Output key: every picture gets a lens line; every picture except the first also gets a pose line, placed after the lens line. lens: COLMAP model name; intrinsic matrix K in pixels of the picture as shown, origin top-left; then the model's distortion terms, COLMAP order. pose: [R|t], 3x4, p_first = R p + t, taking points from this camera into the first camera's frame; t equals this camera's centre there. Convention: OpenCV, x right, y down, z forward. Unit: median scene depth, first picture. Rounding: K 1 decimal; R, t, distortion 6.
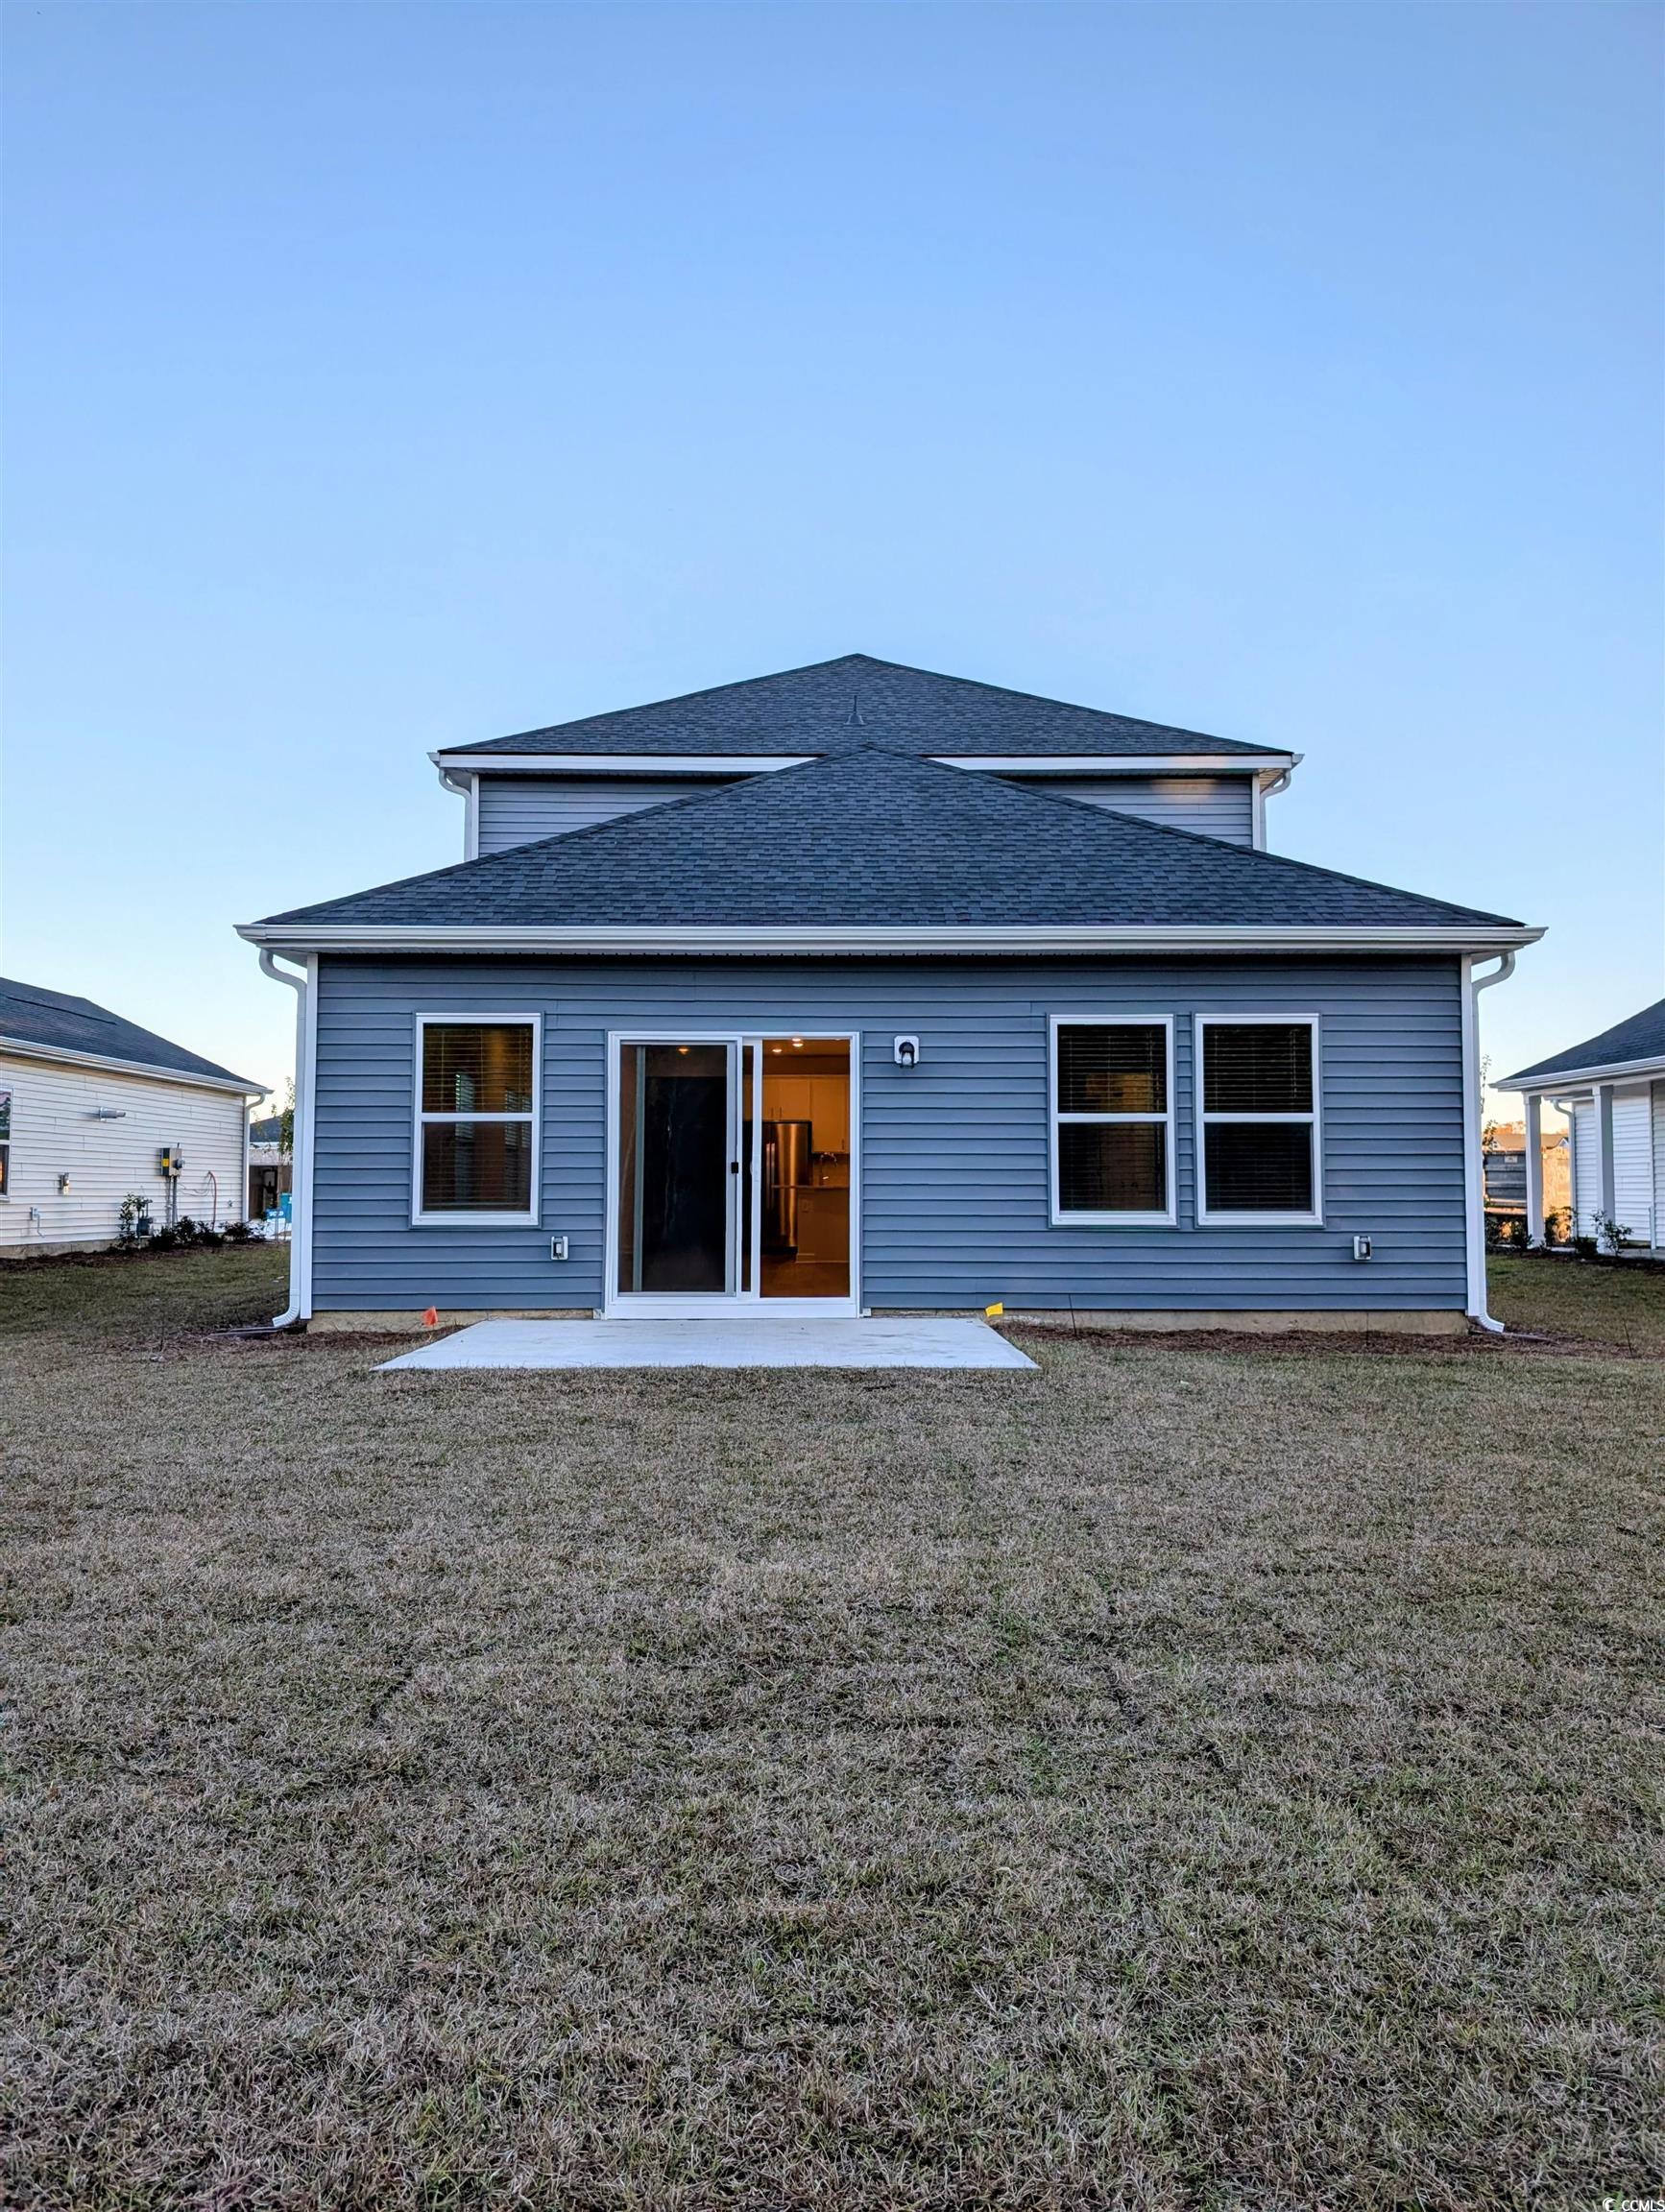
lens RADIAL K [[1576.5, 0, 792.7], [0, 1576.5, 1132.1], [0, 0, 1]] dist [0.022774, -0.020970]
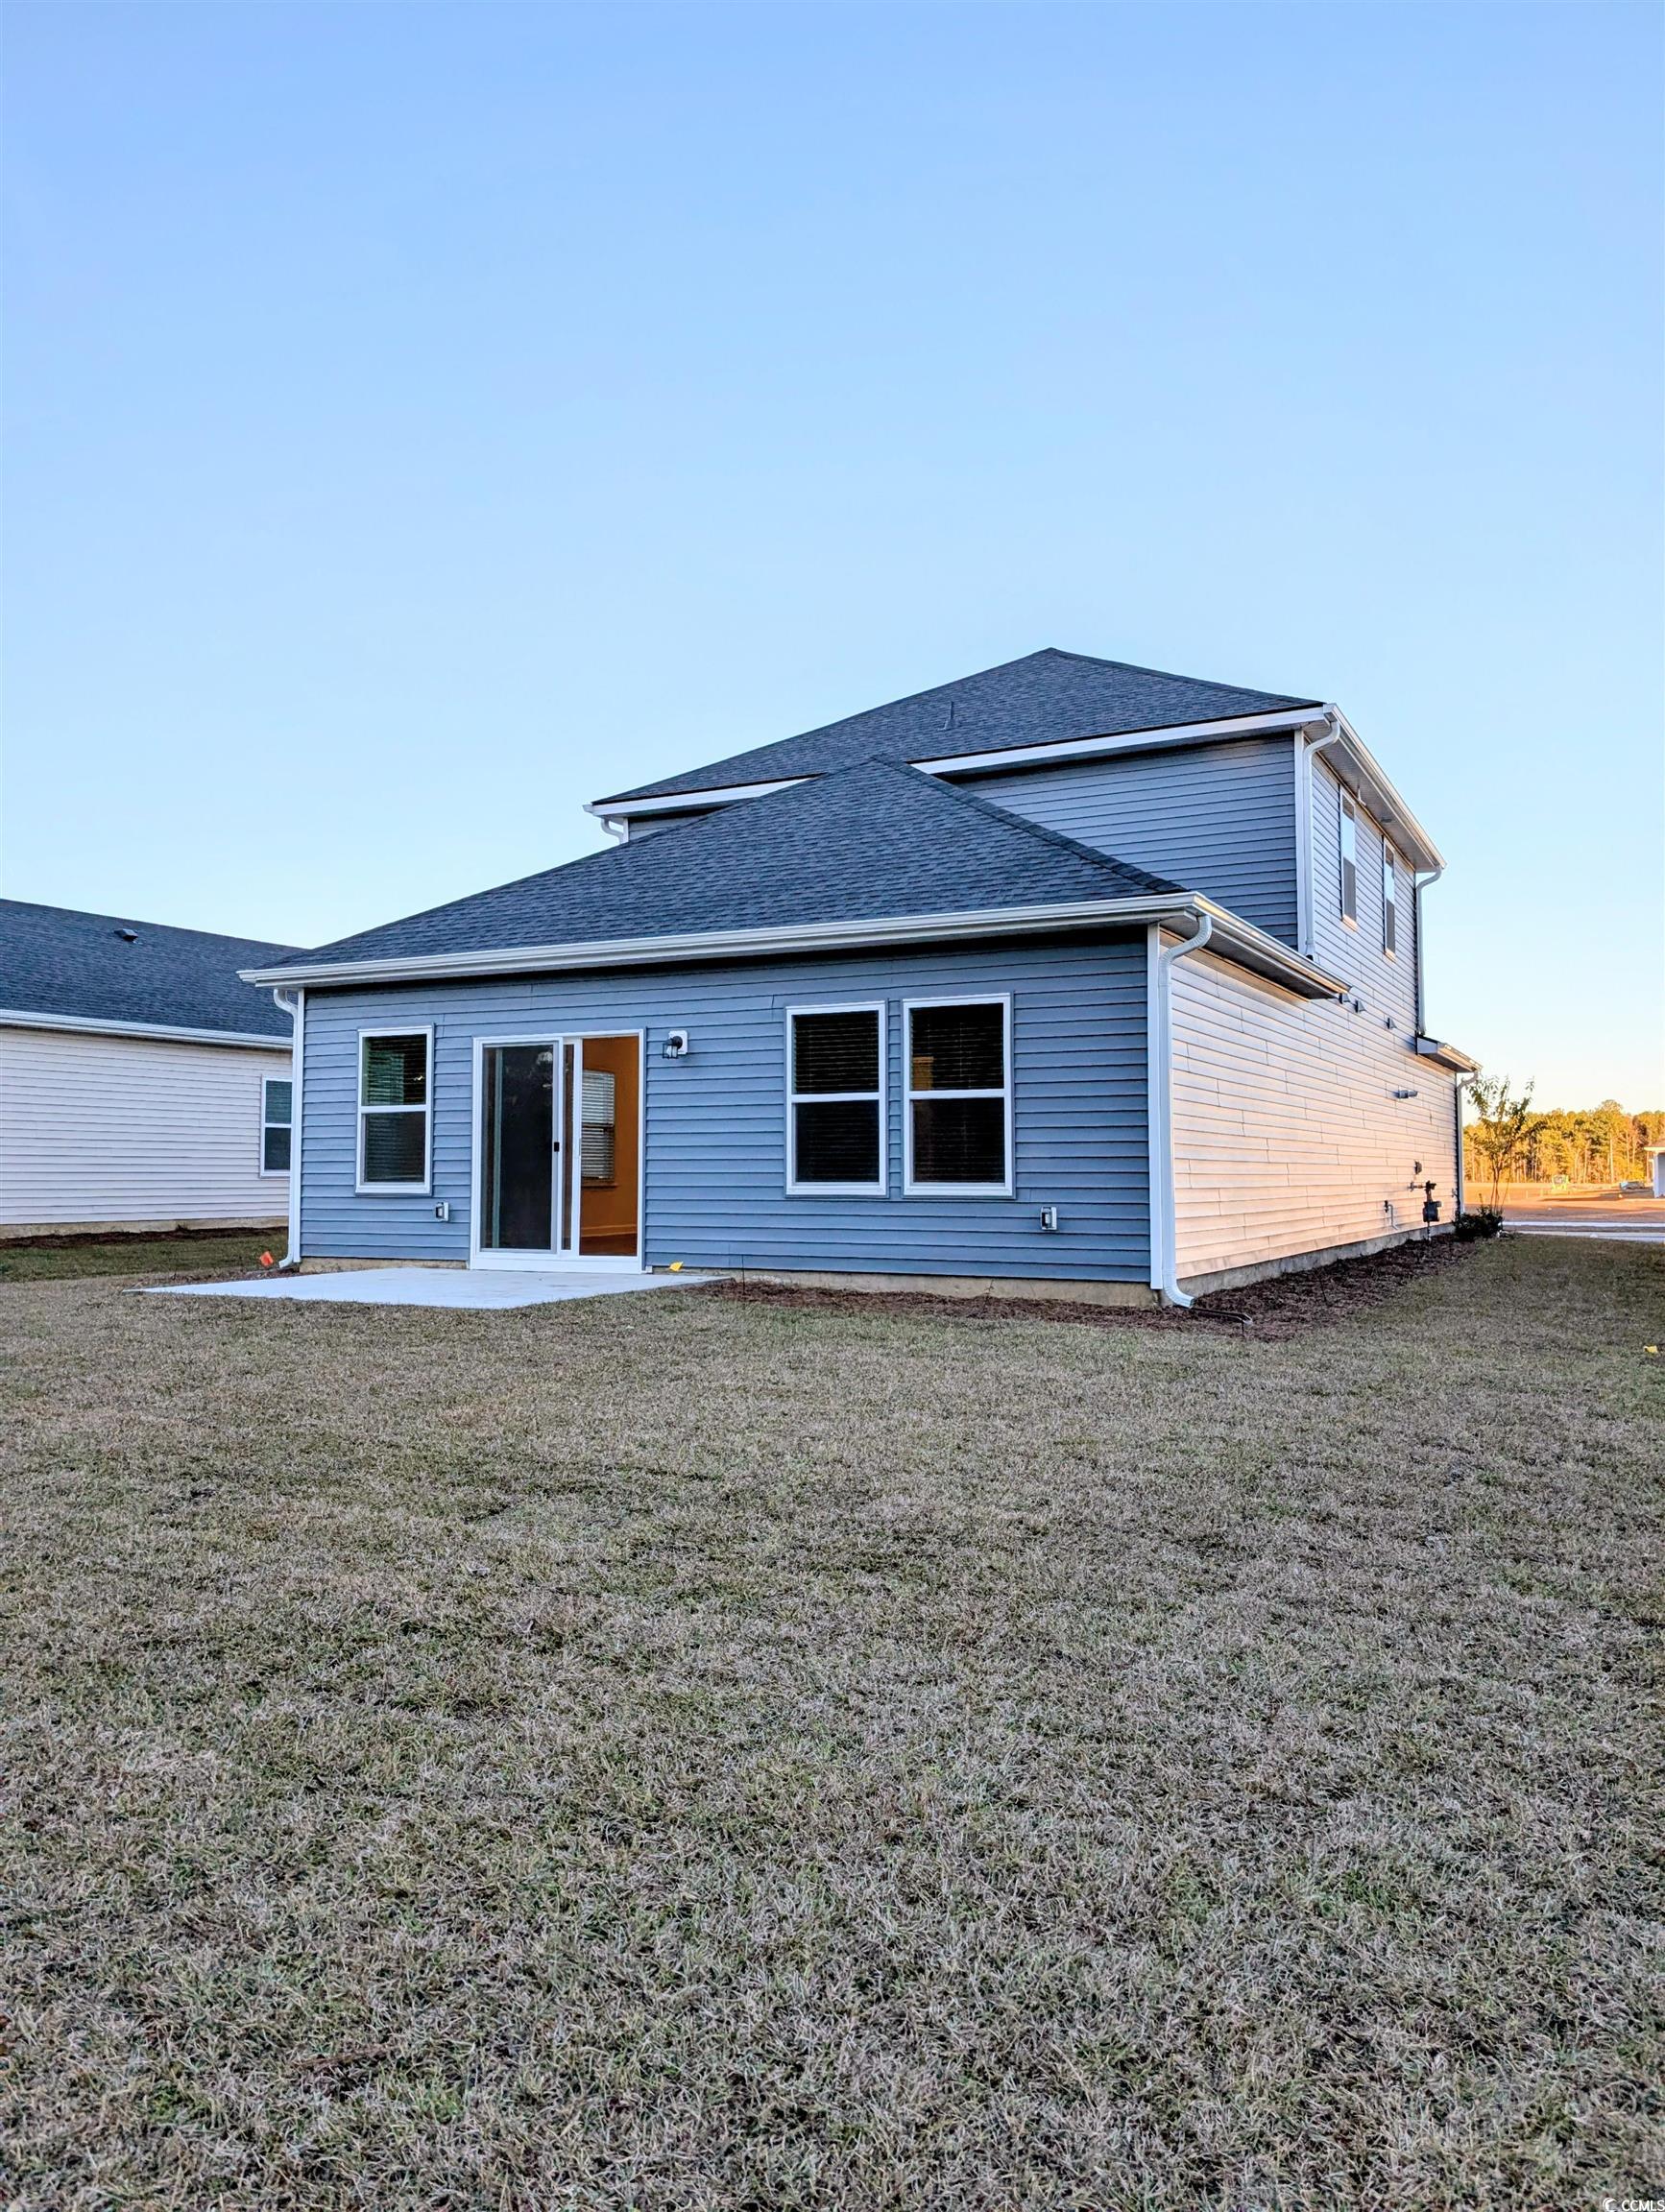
lens RADIAL K [[1572.0, 0, 832.5], [0, 1572.0, 1106.0], [0, 0, 1]] dist [0.000068, -0.001828]
pose [[0.892414, -0.021733, -0.450693, 0.537212], [0.022157, 0.999745, -0.004337, 0.001202], [0.450673, -0.006116, 0.892668, 0.018406]]
